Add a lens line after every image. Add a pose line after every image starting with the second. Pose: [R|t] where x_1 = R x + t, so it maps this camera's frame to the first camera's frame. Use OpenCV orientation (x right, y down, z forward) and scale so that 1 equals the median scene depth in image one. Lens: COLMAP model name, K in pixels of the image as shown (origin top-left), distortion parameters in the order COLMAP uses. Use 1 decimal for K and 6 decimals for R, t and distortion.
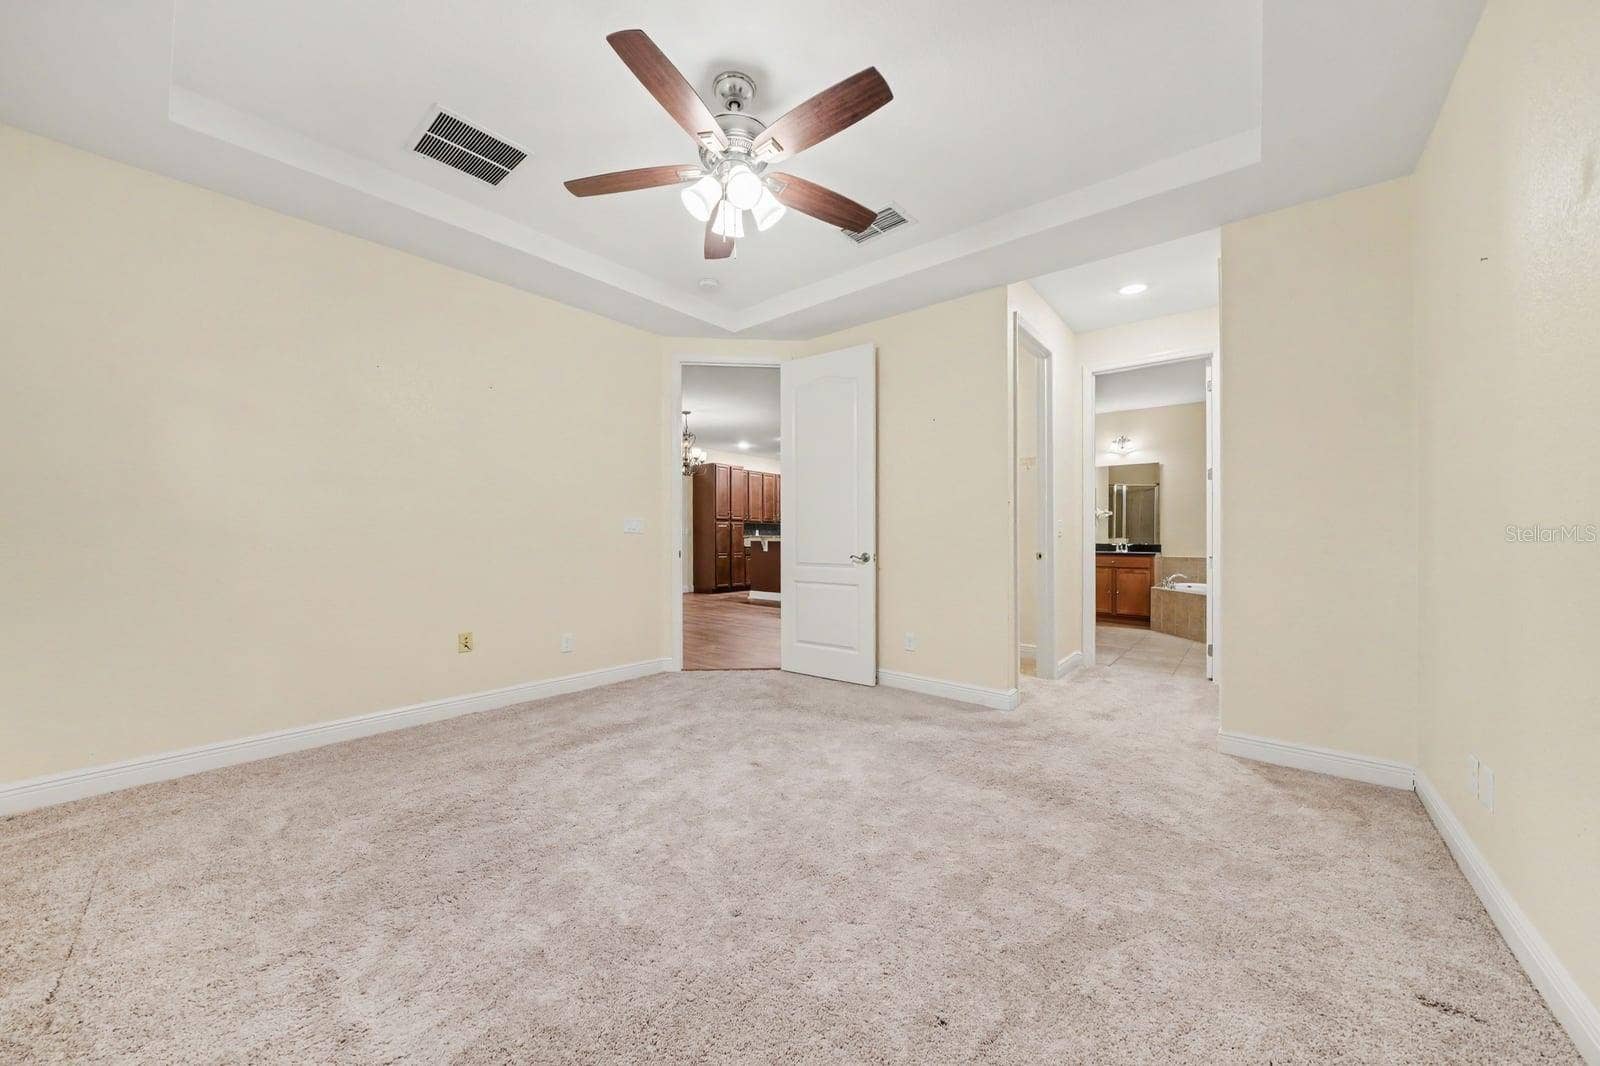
lens RADIAL K [[569.8, 0, 791.5], [0, 569.8, 542.1], [0, 0, 1]] dist [-0.024743, 0.000145]
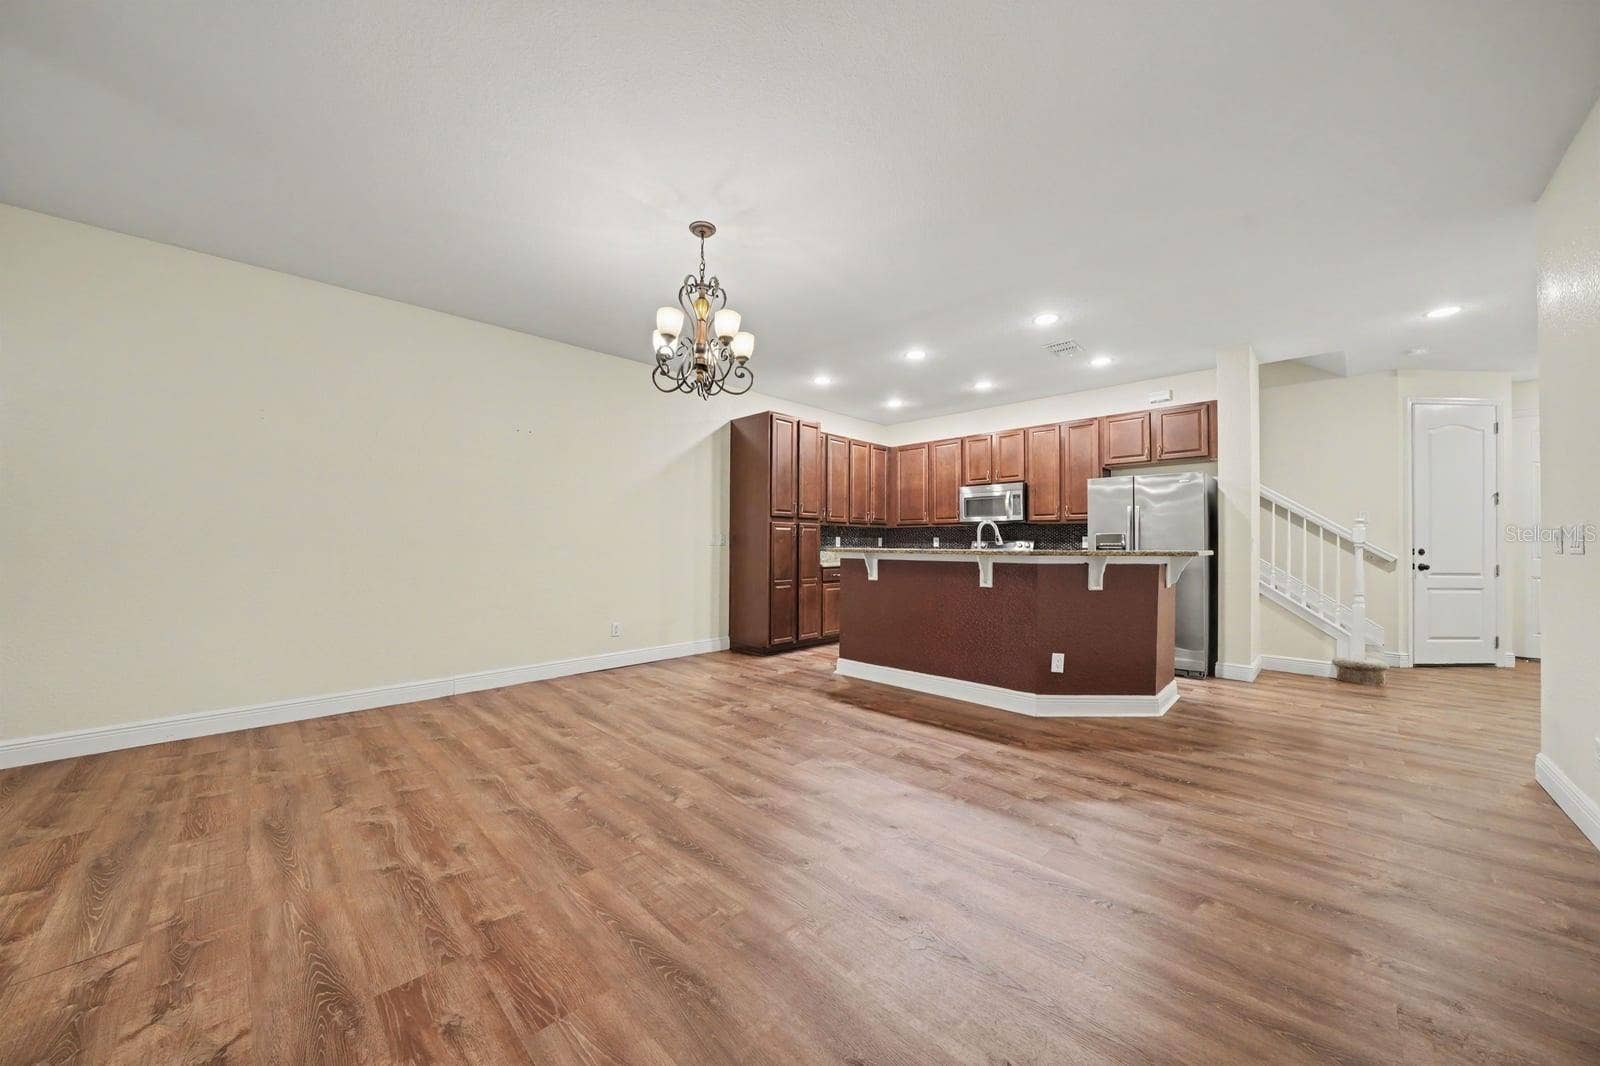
lens RADIAL K [[560.0, 0, 802.4], [0, 560.0, 547.9], [0, 0, 1]] dist [-0.001693, 0.000039]
pose [[0.998037, 0.005544, -0.062384, -0.067936], [-0.005744, 0.999979, -0.003031, -0.008959], [0.062366, 0.003384, 0.998048, 0.461159]]
